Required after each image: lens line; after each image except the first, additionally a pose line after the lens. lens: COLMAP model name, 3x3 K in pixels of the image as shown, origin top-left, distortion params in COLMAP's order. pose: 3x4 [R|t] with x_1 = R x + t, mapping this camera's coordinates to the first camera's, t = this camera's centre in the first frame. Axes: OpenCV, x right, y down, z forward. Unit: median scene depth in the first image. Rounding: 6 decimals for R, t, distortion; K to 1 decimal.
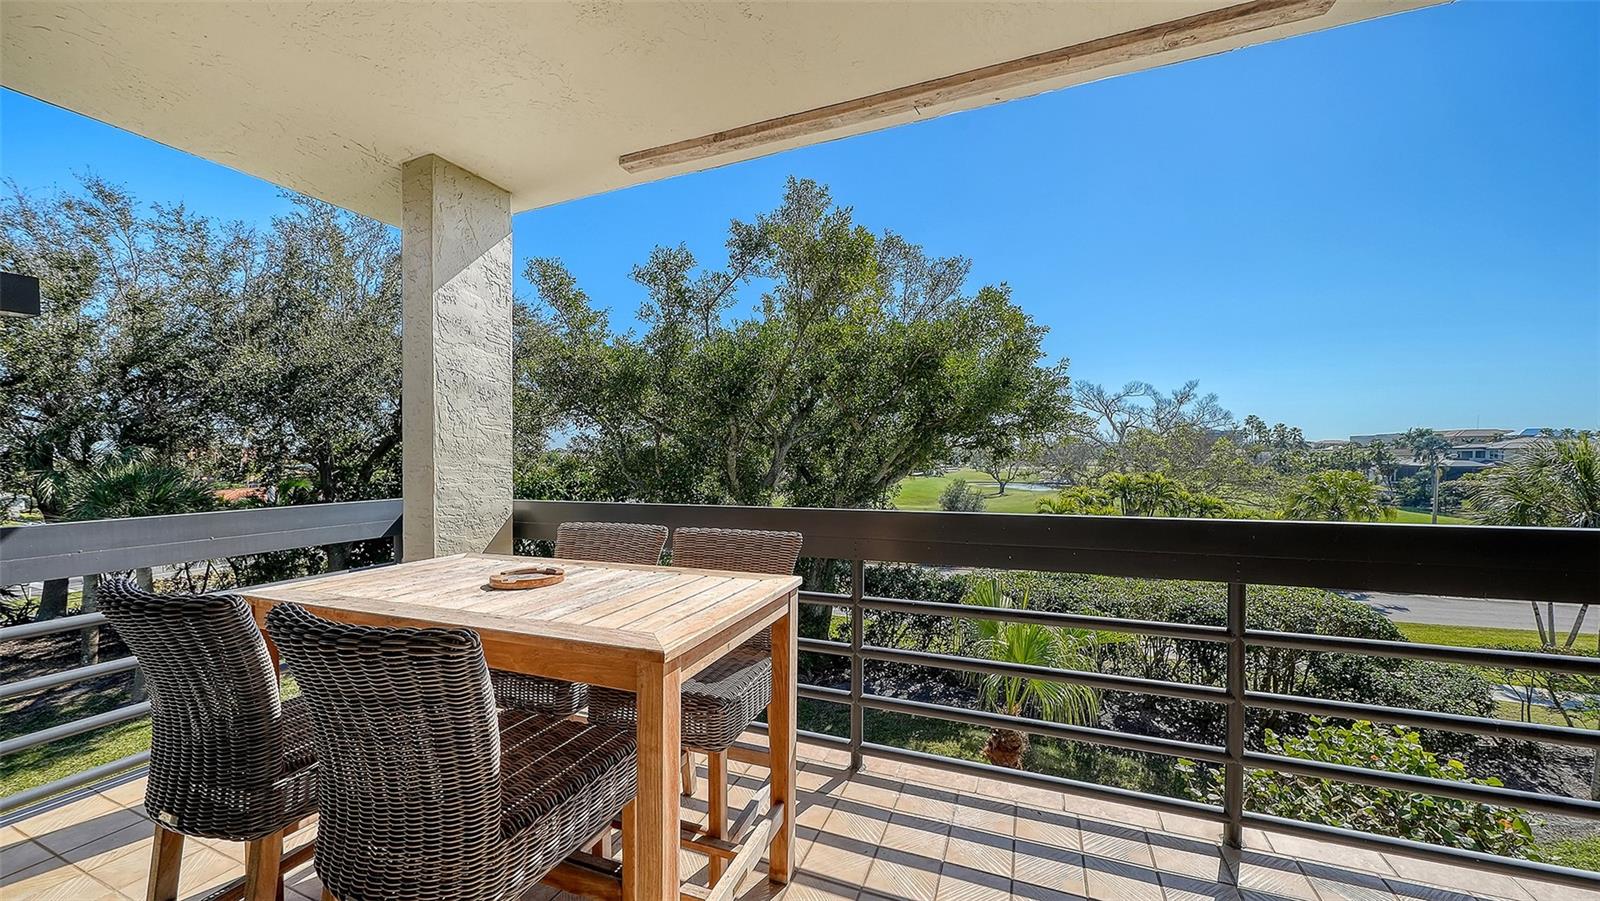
lens RADIAL K [[567.8, 0, 804.8], [0, 567.8, 456.3], [0, 0, 1]] dist [-0.001476, -0.000163]
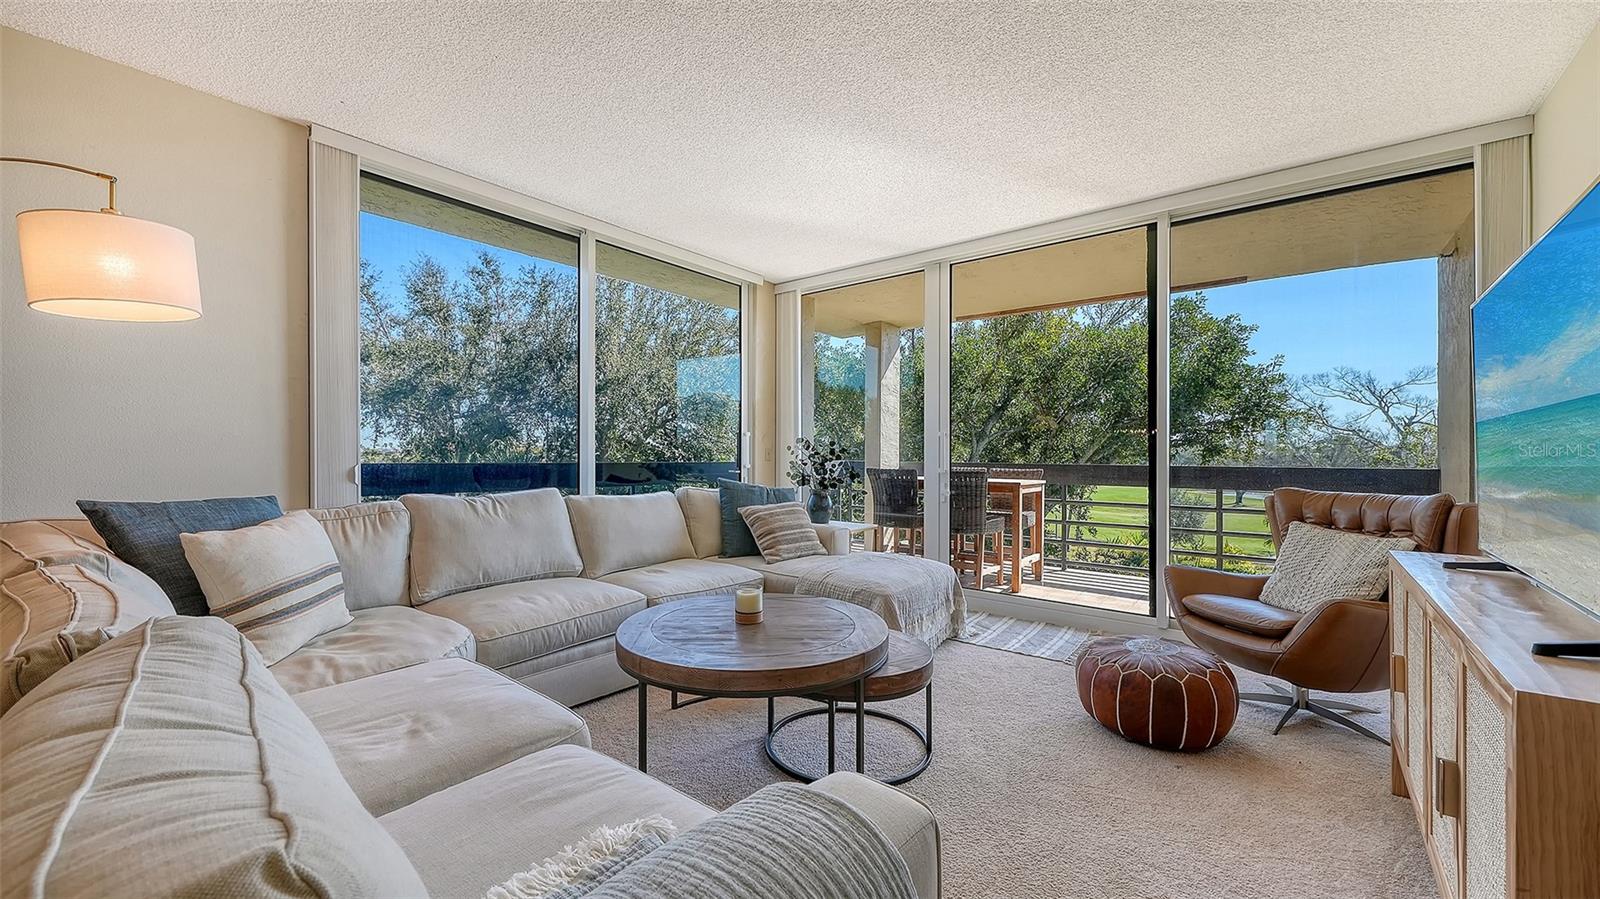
lens RADIAL K [[611.5, 0, 811.9], [0, 611.5, 443.7], [0, 0, 1]] dist [0.000665, 0.000023]
pose [[0.960229, 0.008444, -0.279085, -0.023301], [-0.013453, 0.999781, -0.016036, 0.009520], [0.278888, 0.019153, 0.960133, -0.243160]]
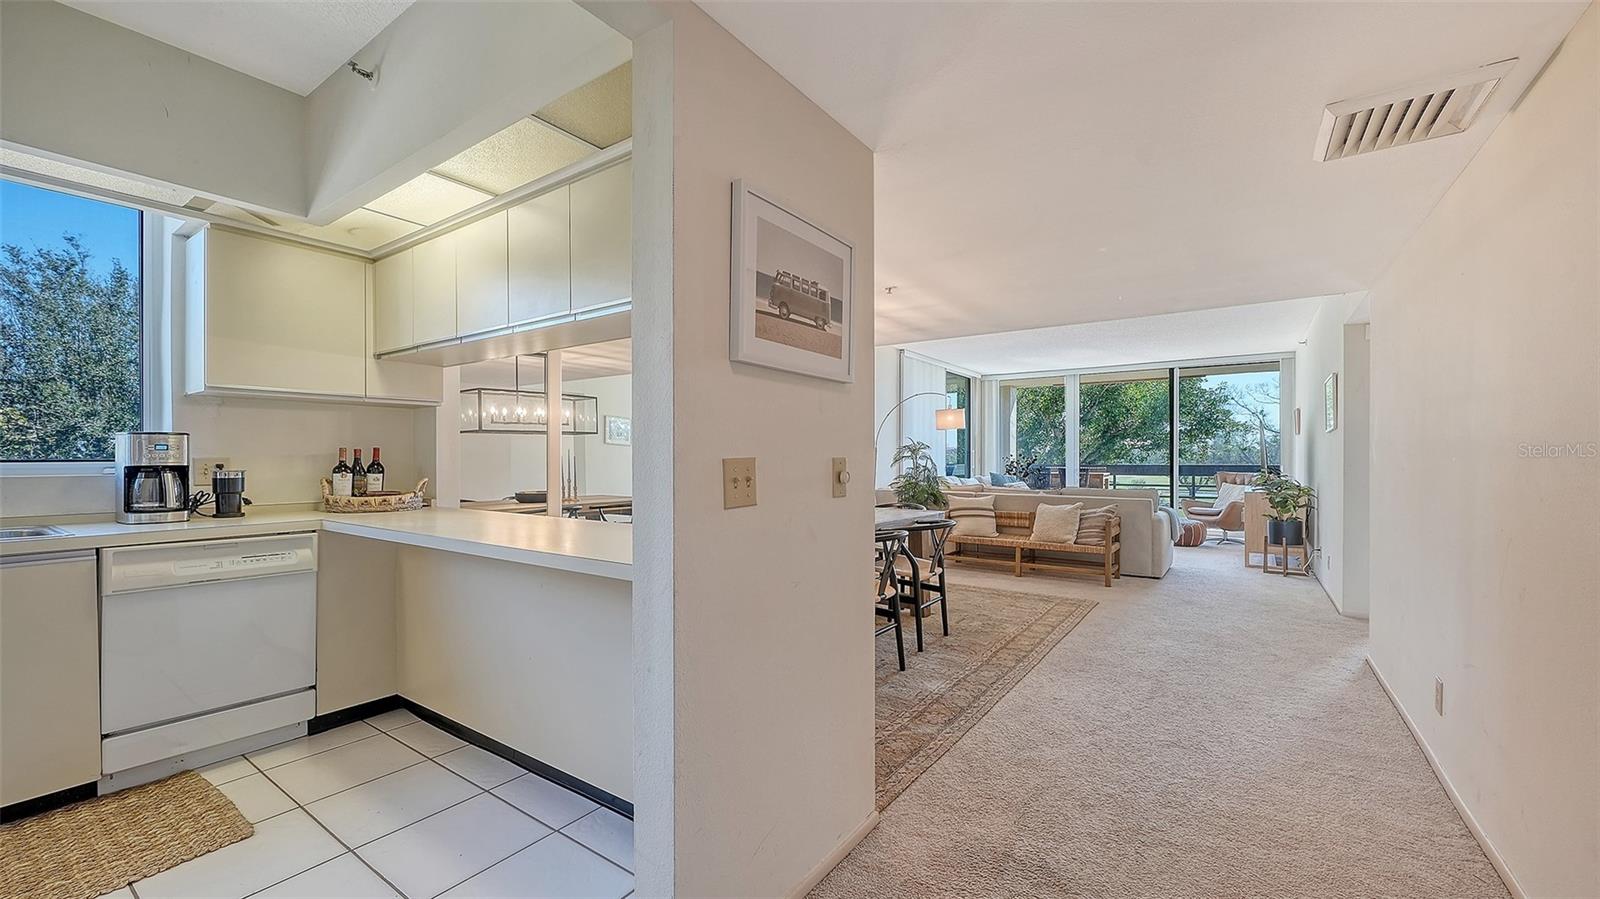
lens RADIAL K [[635.9, 0, 808.6], [0, 635.9, 453.3], [0, 0, 1]] dist [-0.003402, -0.000304]
pose [[0.977123, 0.003854, -0.212642, -0.167427], [-0.005243, 0.999968, -0.005969, 0.007013], [0.212612, 0.006947, 0.977112, -0.632583]]
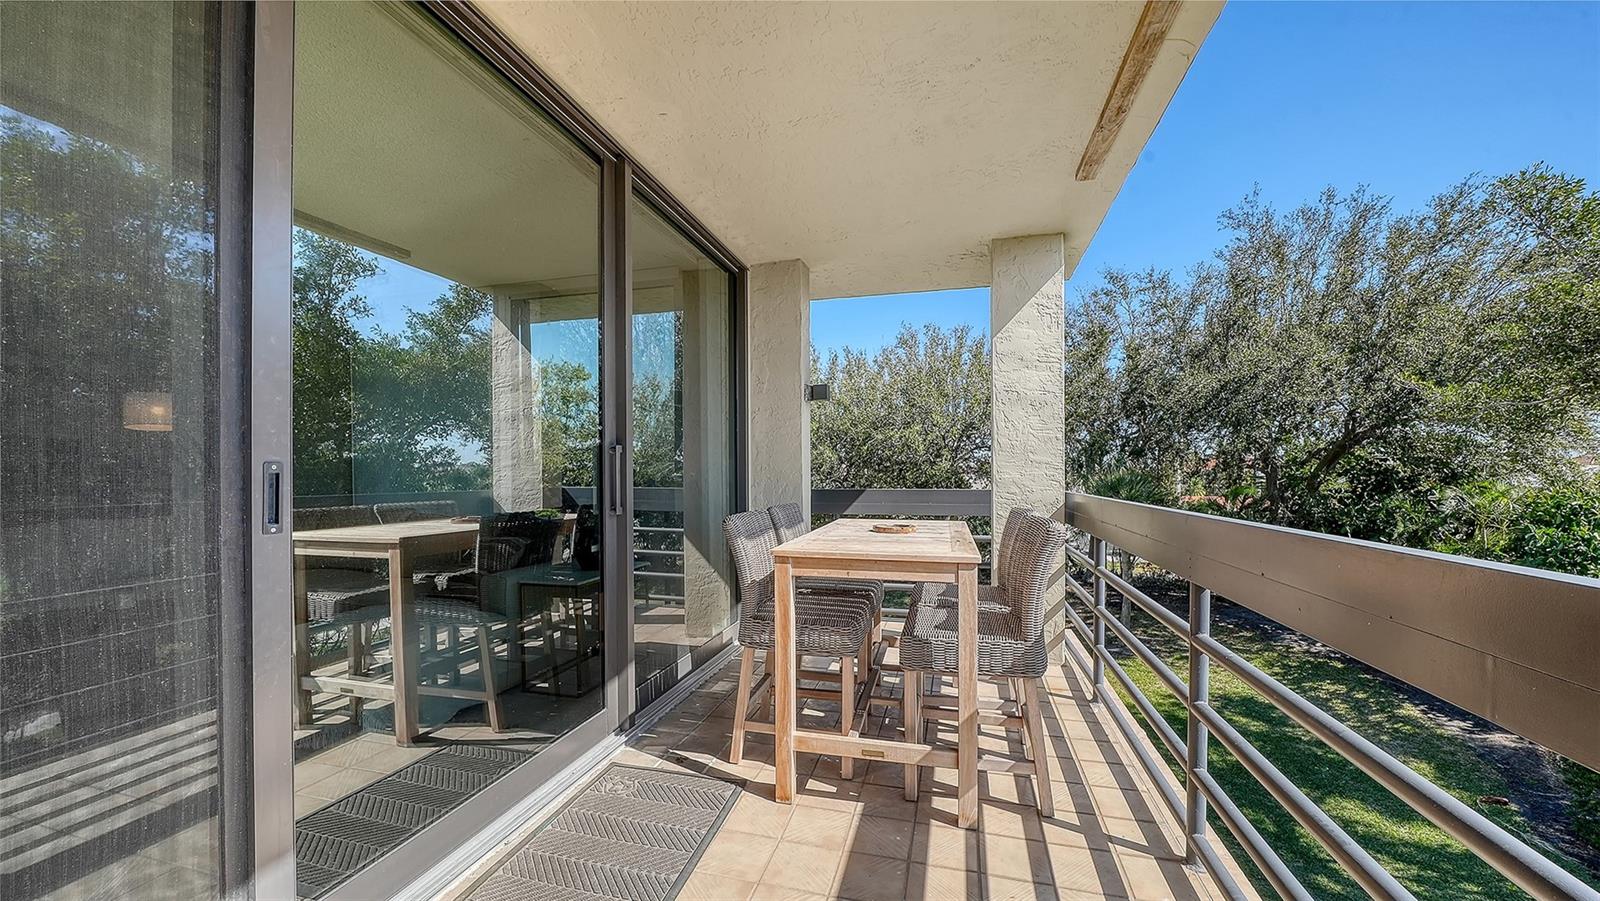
lens RADIAL K [[584.9, 0, 800.0], [0, 584.9, 450.5], [0, 0, 1]] dist [0.000306, 0.000031]
pose [[0.126665, -0.026063, -0.991603, 0.095276], [-0.001393, 0.999649, -0.026453, 0.003645], [0.991945, 0.004732, 0.126584, 0.047017]]
